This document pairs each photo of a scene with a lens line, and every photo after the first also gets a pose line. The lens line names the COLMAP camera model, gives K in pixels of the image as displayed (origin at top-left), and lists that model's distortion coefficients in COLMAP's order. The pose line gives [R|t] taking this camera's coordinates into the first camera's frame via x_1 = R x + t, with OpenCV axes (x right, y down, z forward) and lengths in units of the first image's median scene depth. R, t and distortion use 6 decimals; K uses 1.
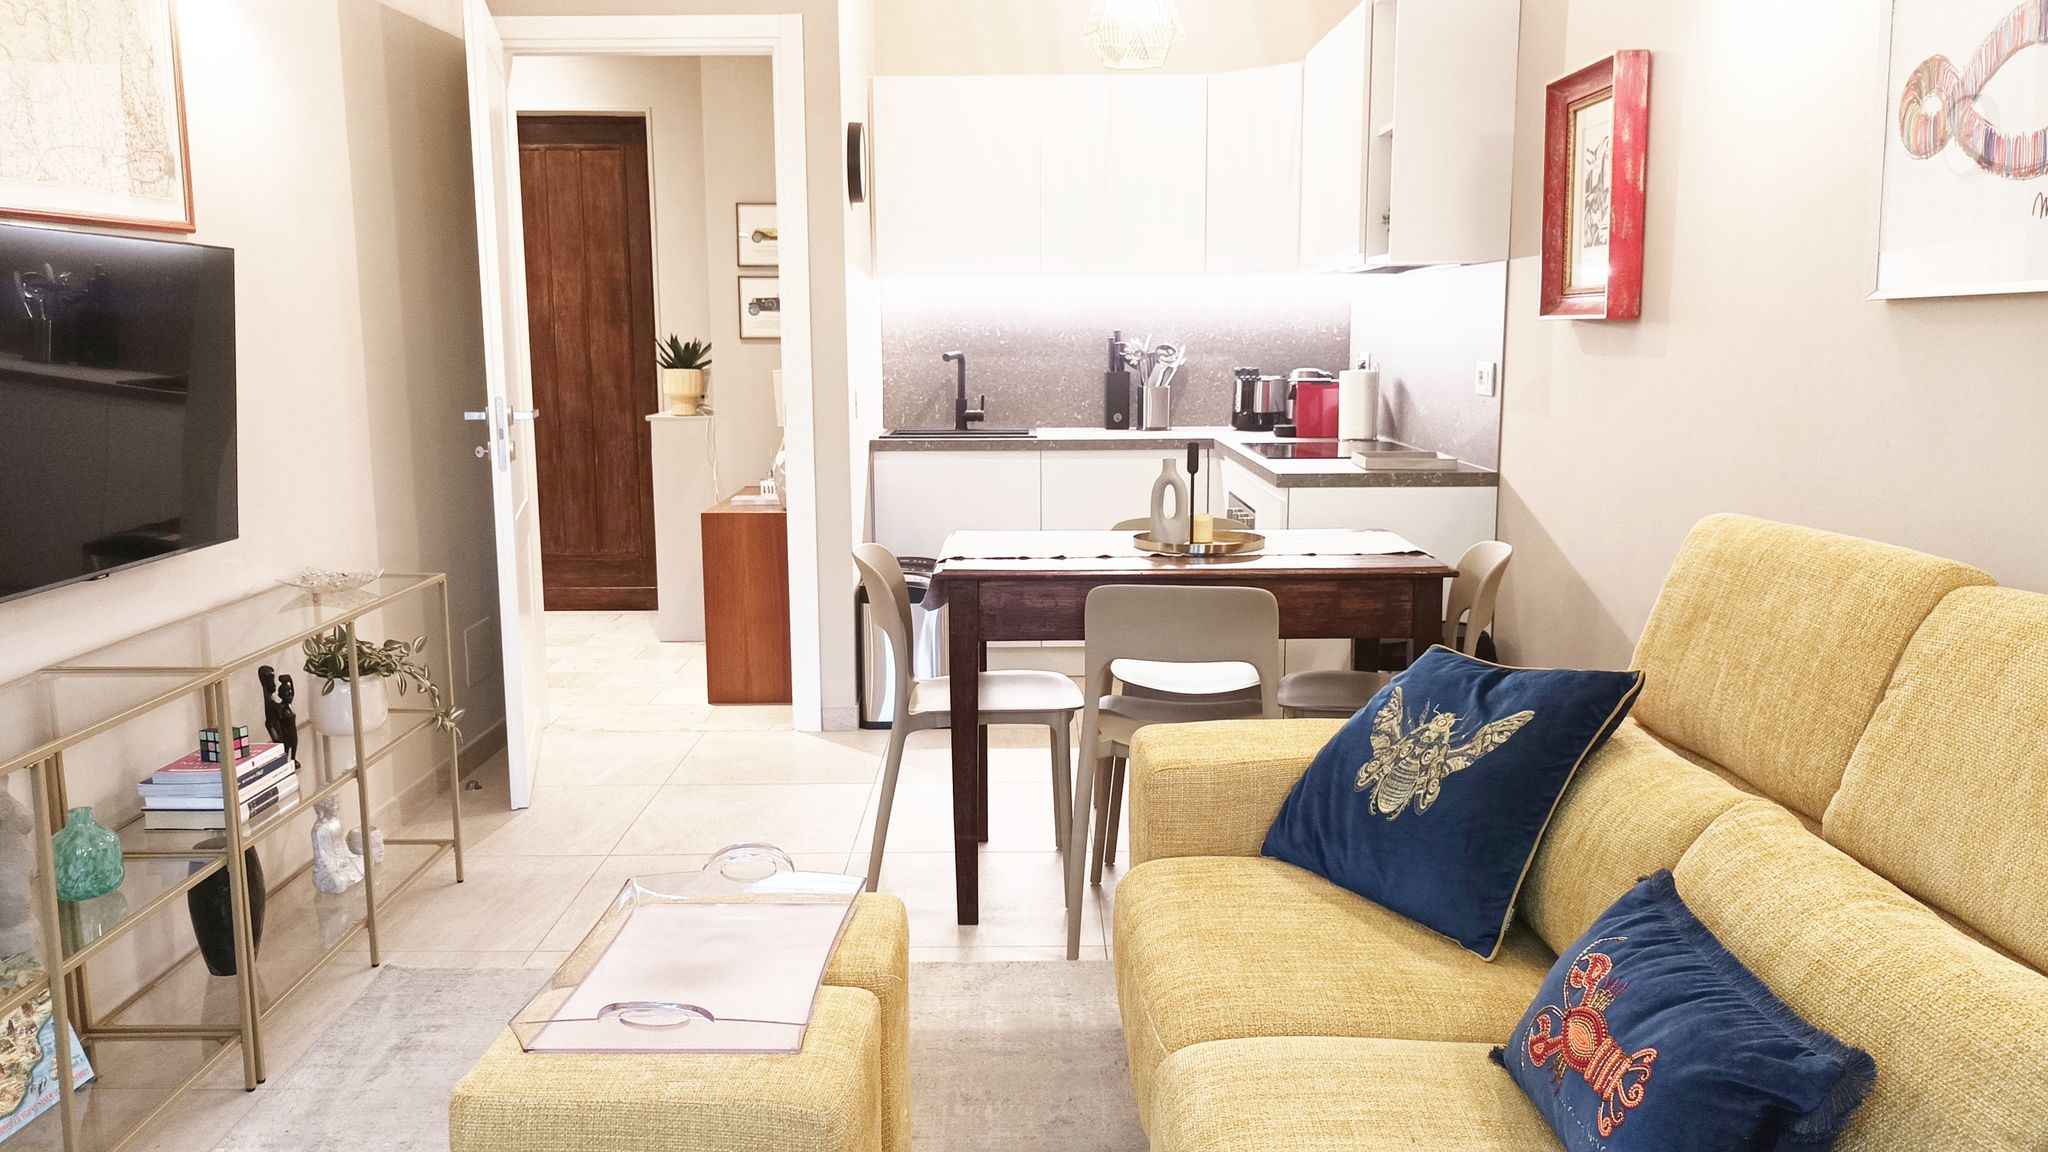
lens RADIAL K [[1580.8, 0, 1027.4], [0, 1580.8, 581.2], [0, 0, 1]] dist [0.030985, -0.032262]
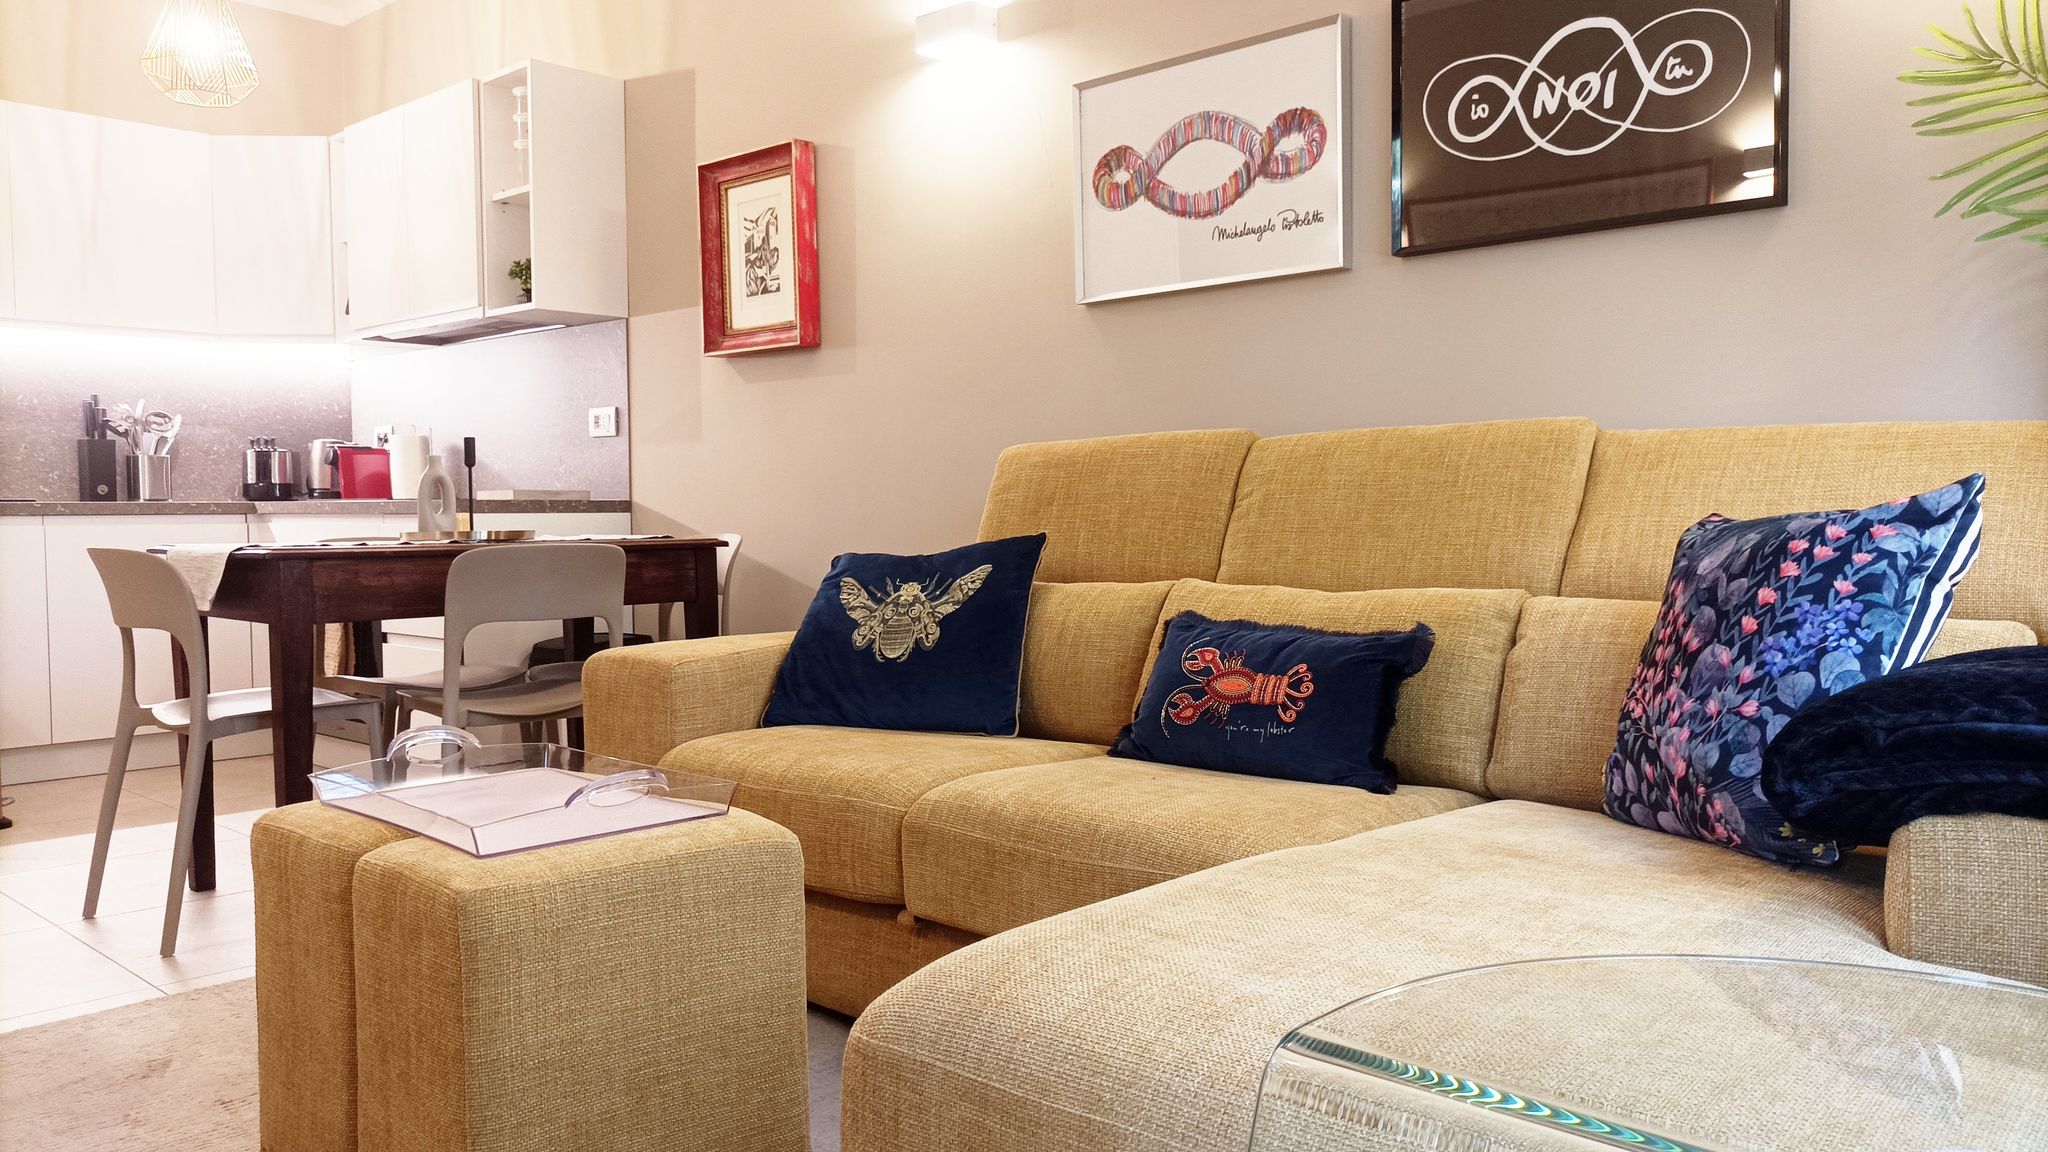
lens RADIAL K [[1524.0, 0, 1022.0], [0, 1524.0, 580.8], [0, 0, 1]] dist [0.019433, -0.005180]
pose [[0.687244, -0.034530, 0.725605, -0.387616], [0.117496, 0.991001, -0.064125, 0.116155], [-0.716861, 0.129325, 0.685117, 0.055836]]
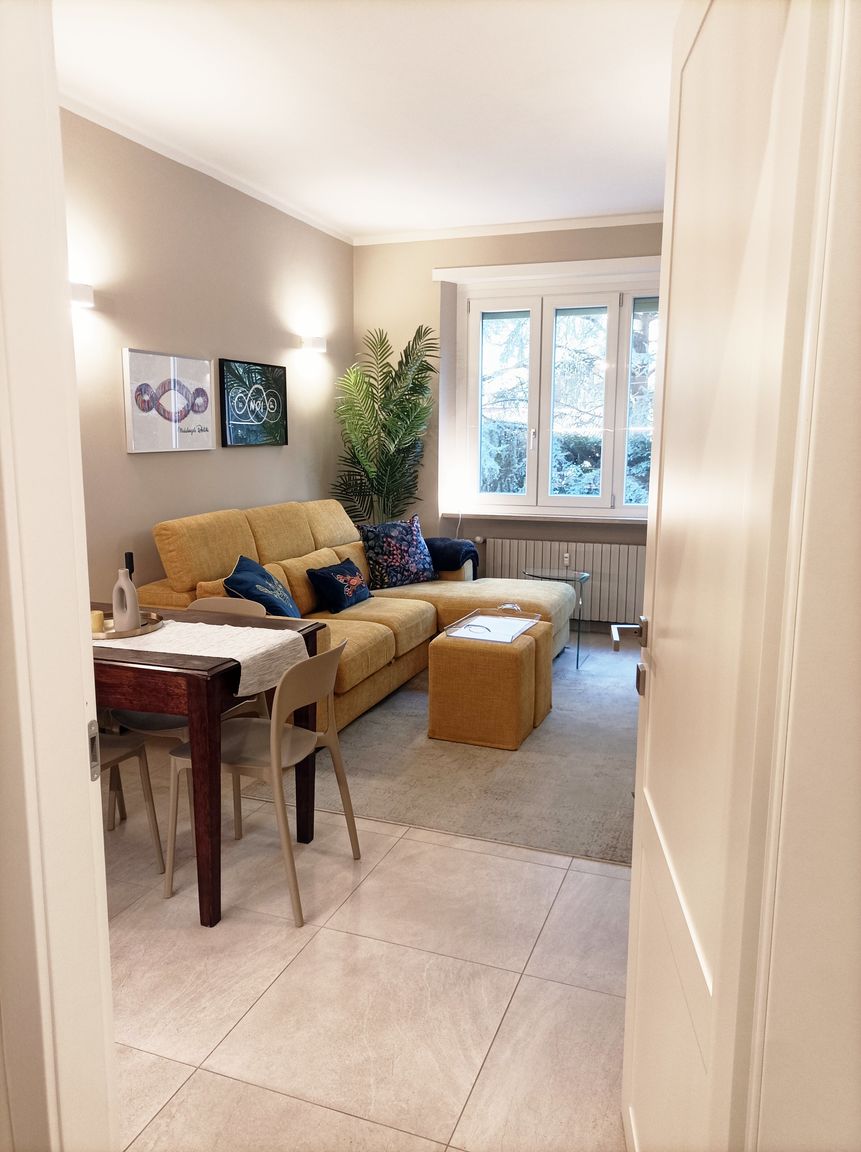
lens RADIAL K [[867.7, 0, 430.5], [0, 867.7, 576.0], [0, 0, 1]] dist [0.040515, -0.000771]
pose [[-0.935792, -0.058389, 0.347685, -0.448683], [0.054984, 0.949952, 0.307519, -0.306285], [-0.348240, 0.306891, -0.885747, 1.654954]]
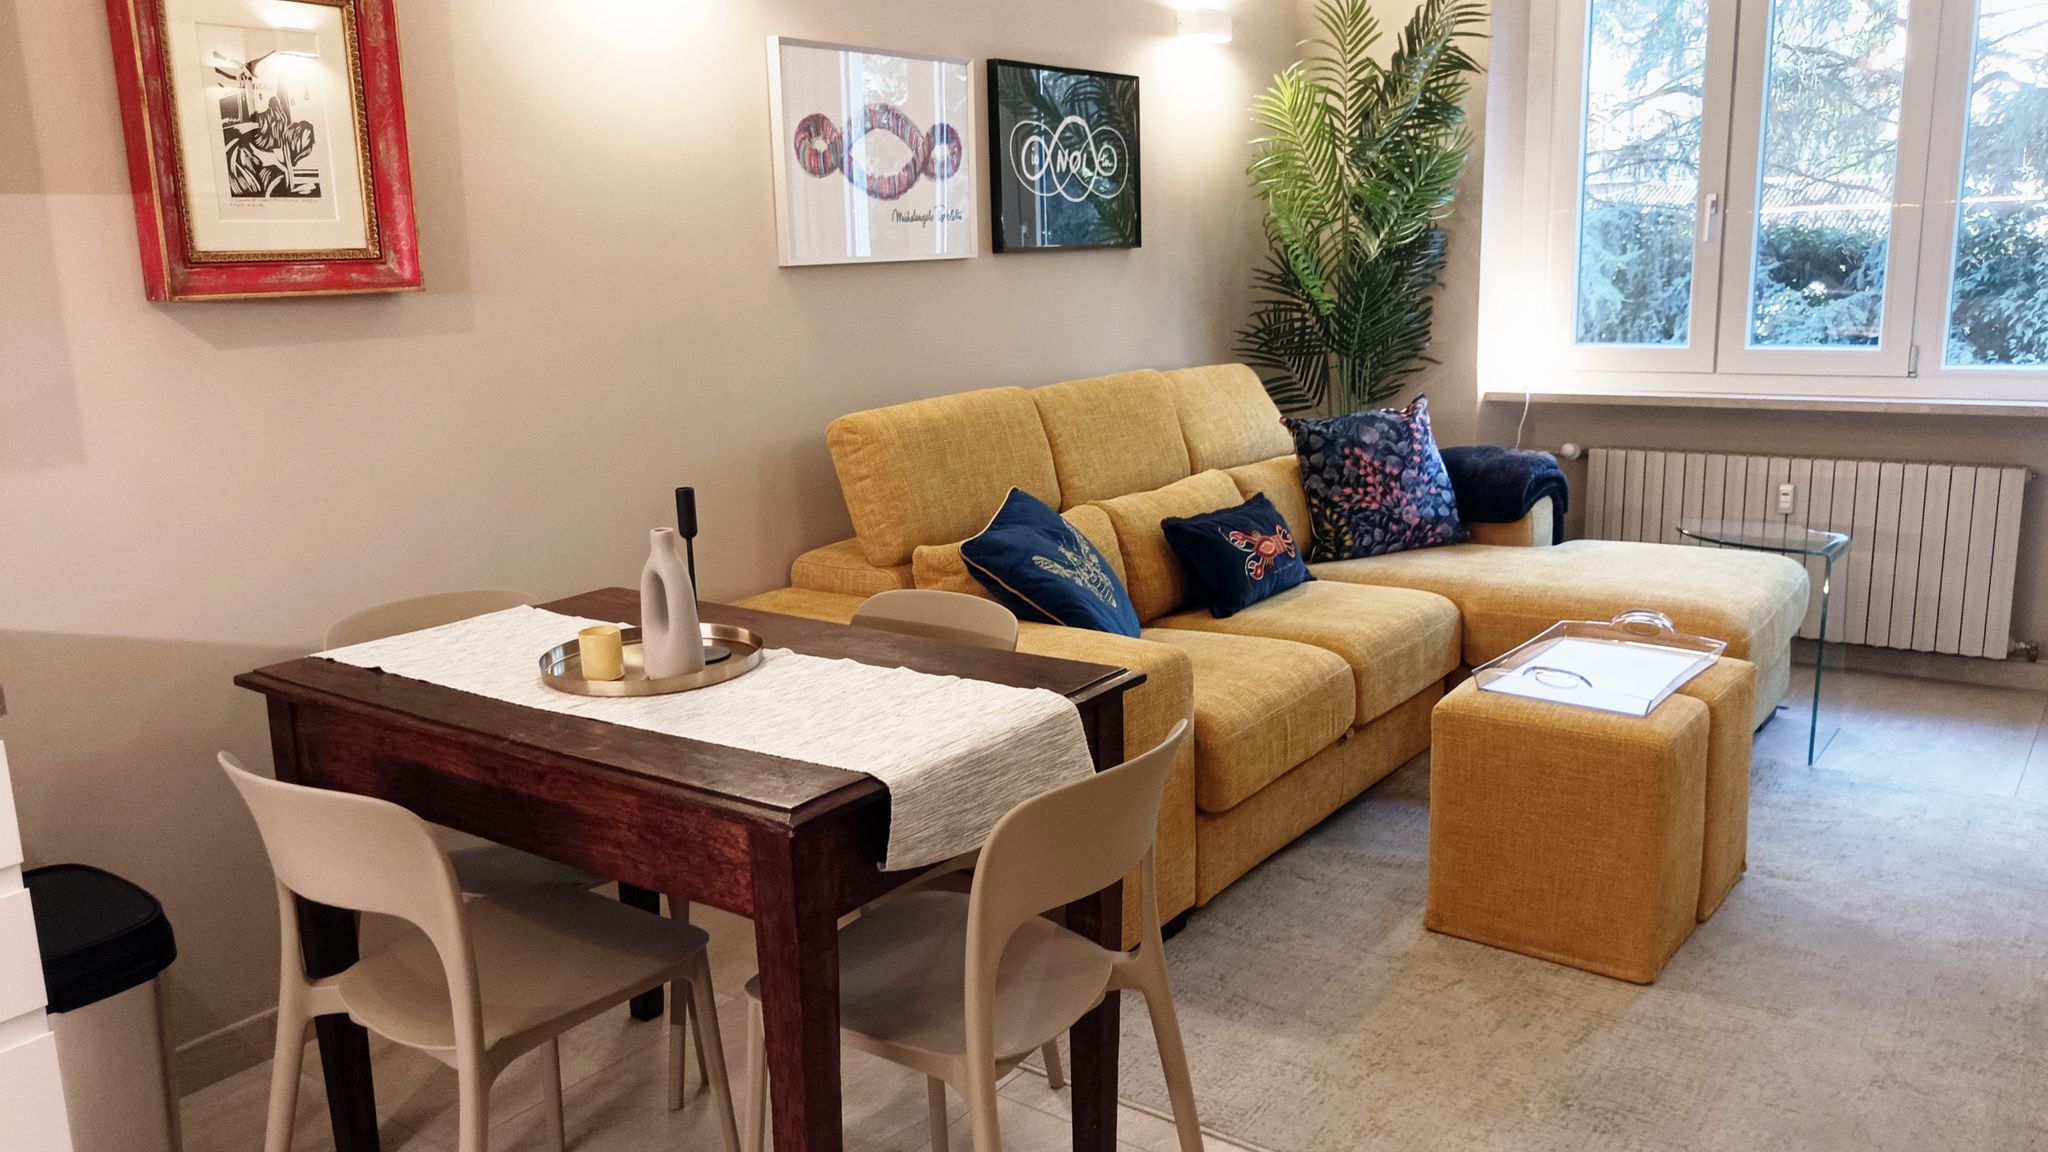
lens RADIAL K [[1580.8, 0, 1027.4], [0, 1580.8, 581.2], [0, 0, 1]] dist [0.030985, -0.032262]
pose [[-0.805644, -0.096636, 0.584465, -0.374986], [0.123208, 0.937698, 0.324874, -0.242336], [-0.579446, 0.333743, -0.743544, 1.417415]]
